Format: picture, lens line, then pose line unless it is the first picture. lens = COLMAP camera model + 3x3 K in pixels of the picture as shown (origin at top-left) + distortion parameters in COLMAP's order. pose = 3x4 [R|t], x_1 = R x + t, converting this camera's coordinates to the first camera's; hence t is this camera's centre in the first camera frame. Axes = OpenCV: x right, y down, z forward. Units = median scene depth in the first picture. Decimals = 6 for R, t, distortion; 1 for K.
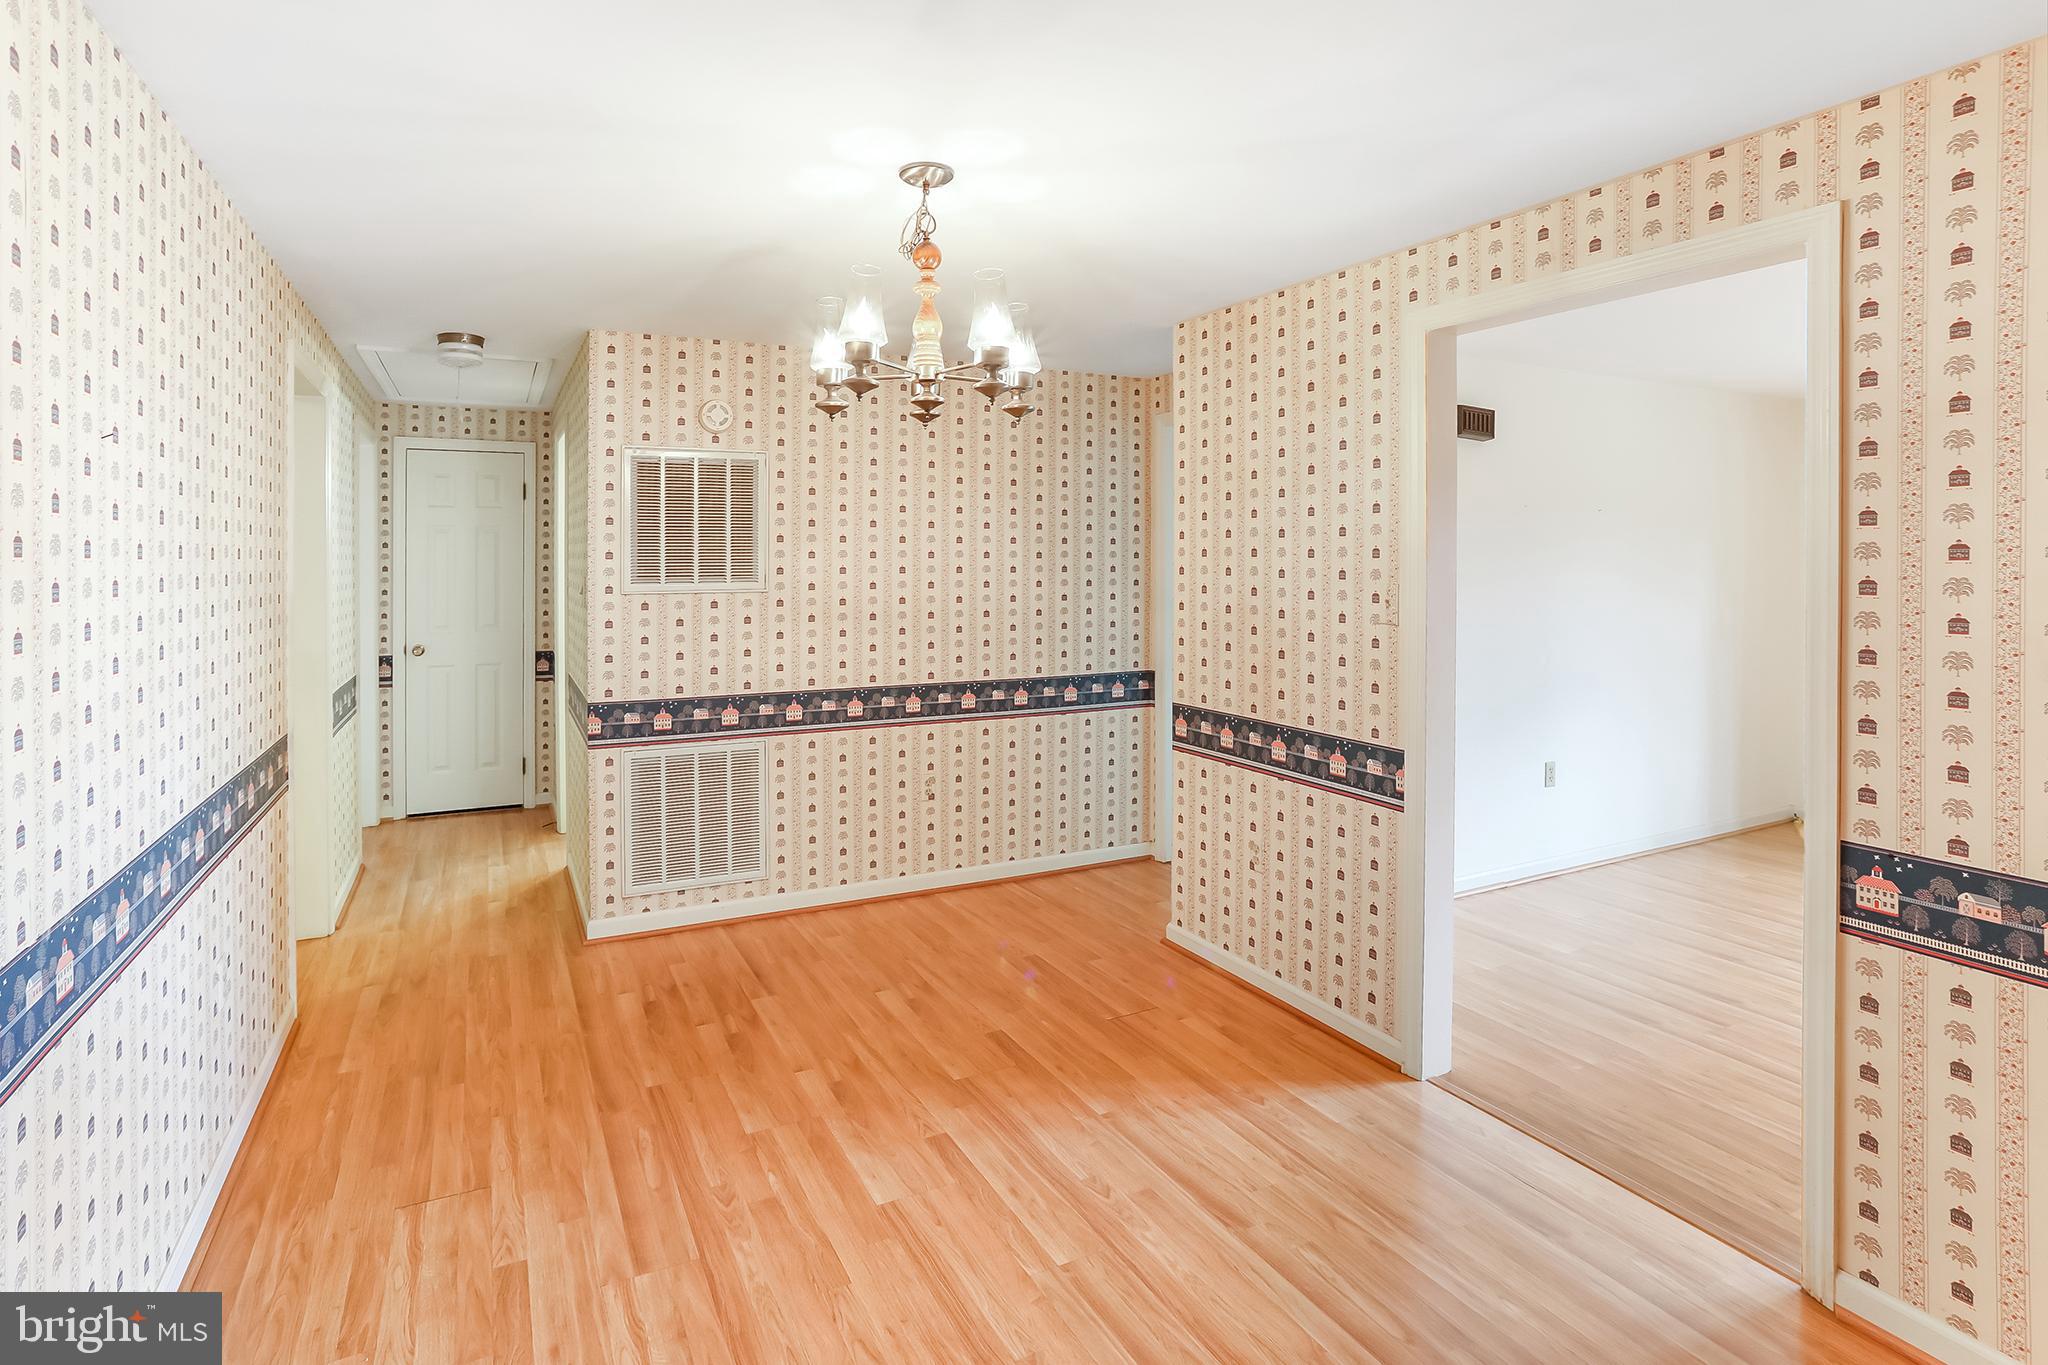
lens RADIAL K [[1034.0, 0, 1022.3], [0, 1034.0, 572.0], [0, 0, 1]] dist [-0.035004, 0.014013]
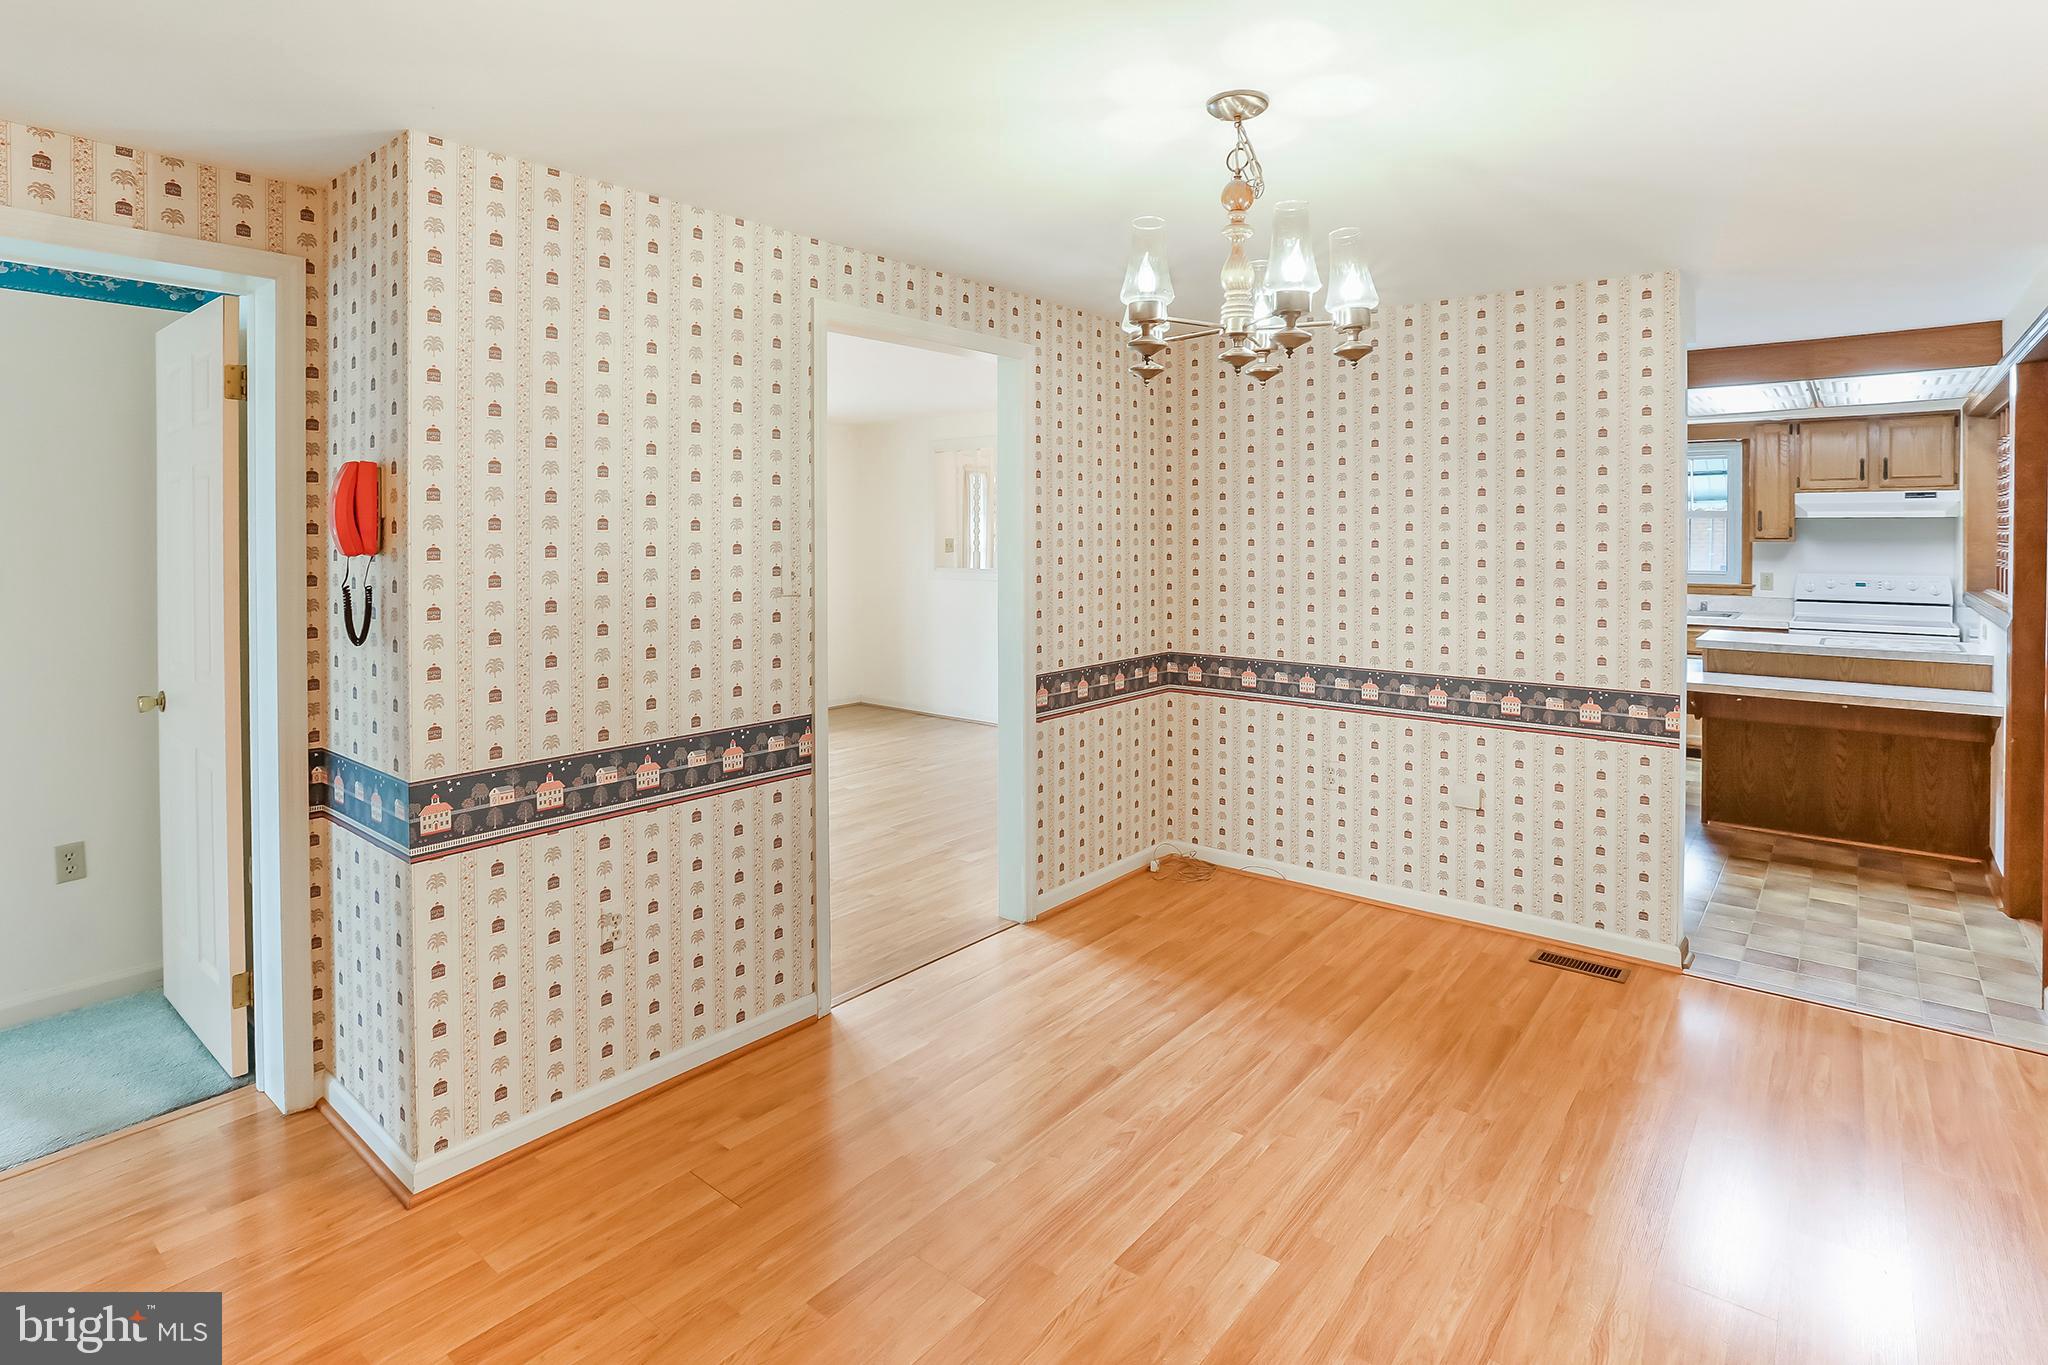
lens RADIAL K [[1034.0, 0, 1008.0], [0, 1034.0, 539.2], [0, 0, 1]] dist [-0.035004, 0.014013]
pose [[-0.375069, -0.017126, 0.926839, -0.755066], [0.006065, 0.999763, 0.020928, -0.028709], [-0.926977, 0.013471, -0.374876, 1.347730]]
